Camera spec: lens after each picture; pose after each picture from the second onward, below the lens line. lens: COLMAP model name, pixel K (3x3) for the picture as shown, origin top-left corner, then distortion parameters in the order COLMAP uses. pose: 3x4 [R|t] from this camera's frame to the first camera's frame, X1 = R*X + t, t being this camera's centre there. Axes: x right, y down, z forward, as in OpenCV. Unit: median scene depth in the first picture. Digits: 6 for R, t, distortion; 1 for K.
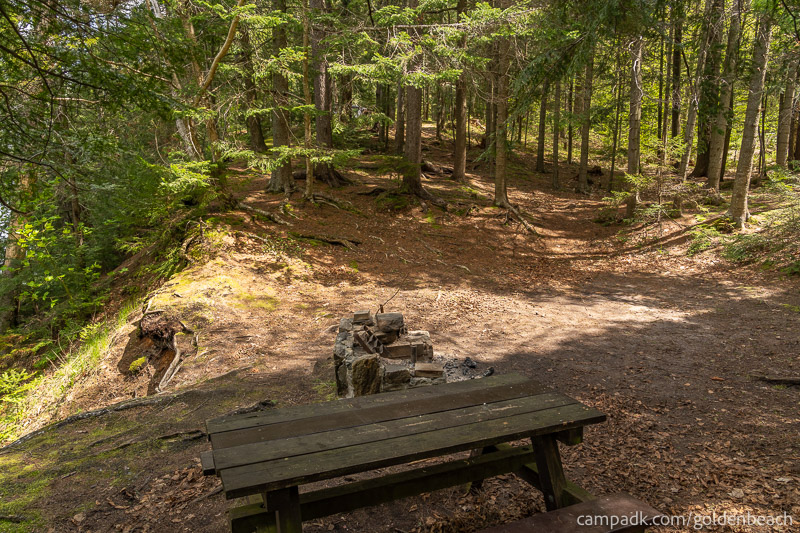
lens RADIAL K [[557.1, 0, 399.1], [0, 557.1, 264.9], [0, 0, 1]] dist [-0.010864, 0.005698]
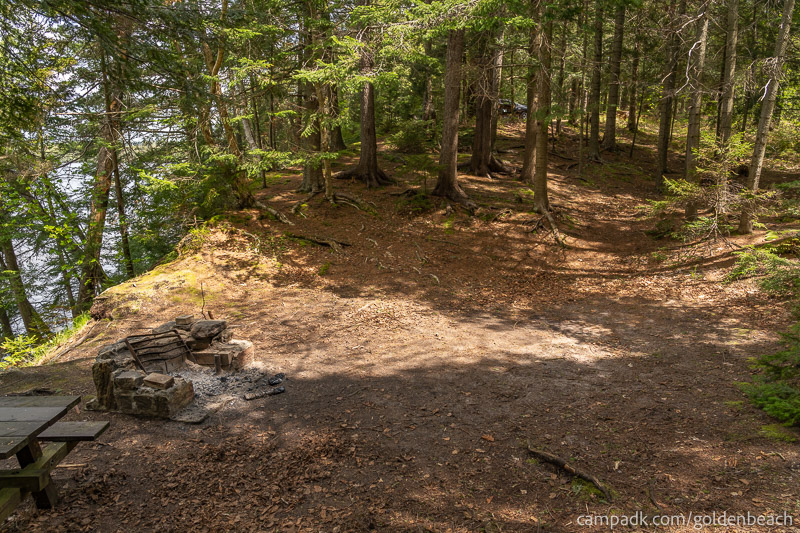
lens RADIAL K [[557.1, 0, 399.7], [0, 557.1, 267.9], [0, 0, 1]] dist [-0.010864, 0.005698]
pose [[0.942303, 0.066482, -0.328094, 0.307686], [-0.060849, 0.997770, 0.027419, -0.028329], [0.329185, -0.005873, 0.944247, 0.072982]]
